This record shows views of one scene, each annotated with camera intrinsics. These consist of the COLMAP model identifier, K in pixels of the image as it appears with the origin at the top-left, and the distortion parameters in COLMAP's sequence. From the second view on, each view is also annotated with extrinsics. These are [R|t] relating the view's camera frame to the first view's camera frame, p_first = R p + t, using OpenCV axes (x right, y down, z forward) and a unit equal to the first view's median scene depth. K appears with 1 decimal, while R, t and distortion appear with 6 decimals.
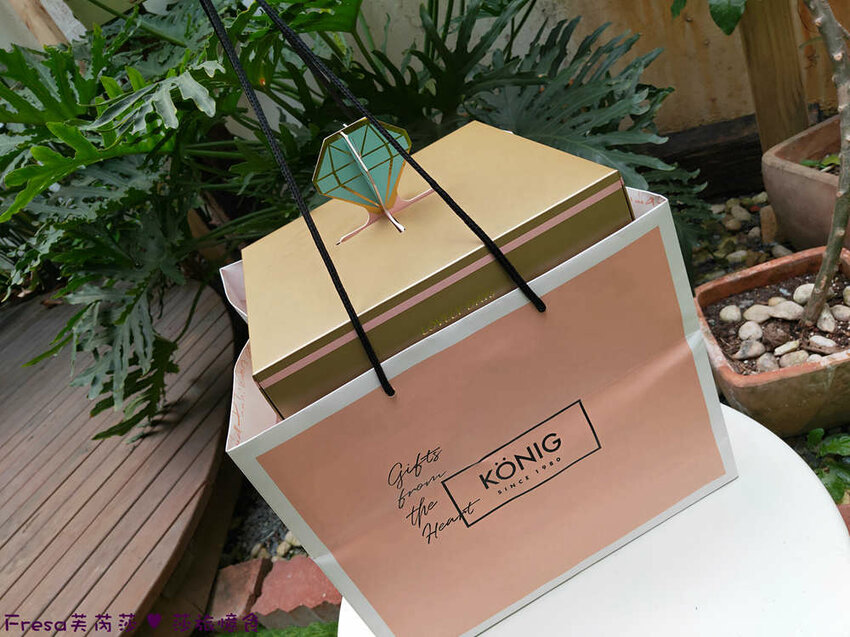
lens RADIAL K [[655.2, 0, 424.5], [0, 655.2, 323.7], [0, 0, 1]] dist [0.021128, -0.018066]
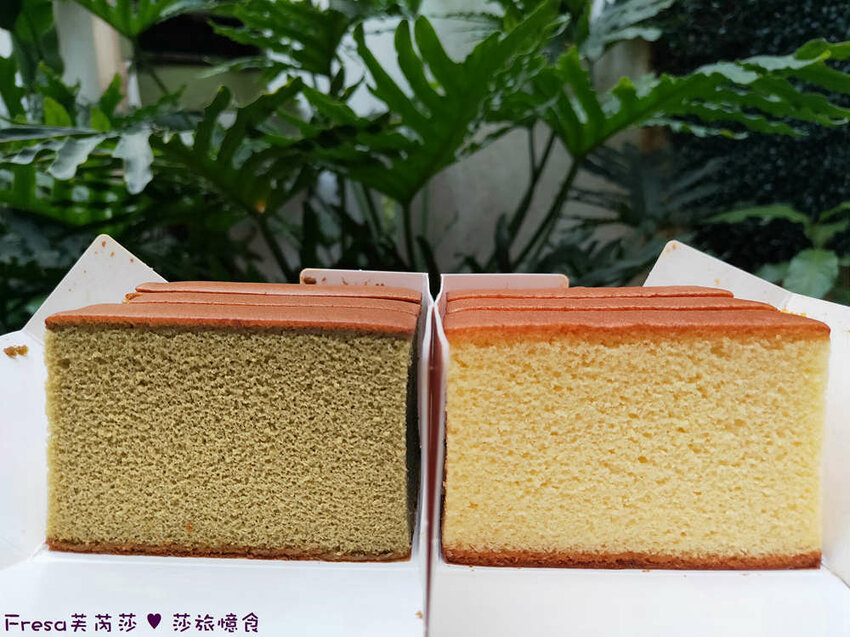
lens RADIAL K [[659.9, 0, 432.7], [0, 659.9, 317.3], [0, 0, 1]] dist [0.012039, -0.015666]
pose [[0.904676, 0.424547, -0.036339, -0.000812], [-0.410032, 0.844191, -0.345275, -0.085711], [-0.115908, 0.327262, 0.937798, 0.307364]]
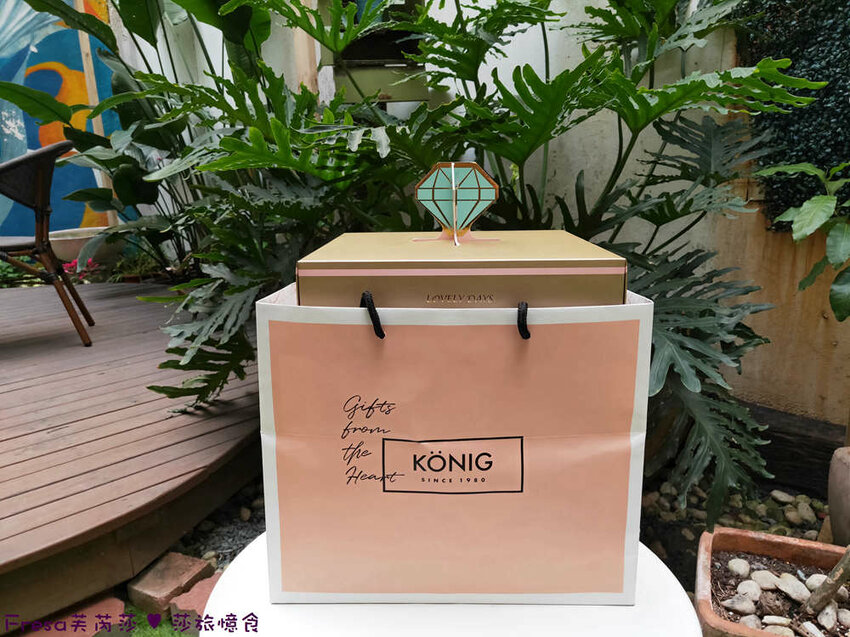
lens RADIAL K [[659.9, 0, 422.2], [0, 659.9, 318.3], [0, 0, 1]] dist [0.012039, -0.015666]
pose [[0.864960, 0.456501, -0.208449, 0.102689], [-0.495739, 0.841822, -0.213491, 0.122401], [0.078018, 0.287997, 0.954448, -0.075893]]
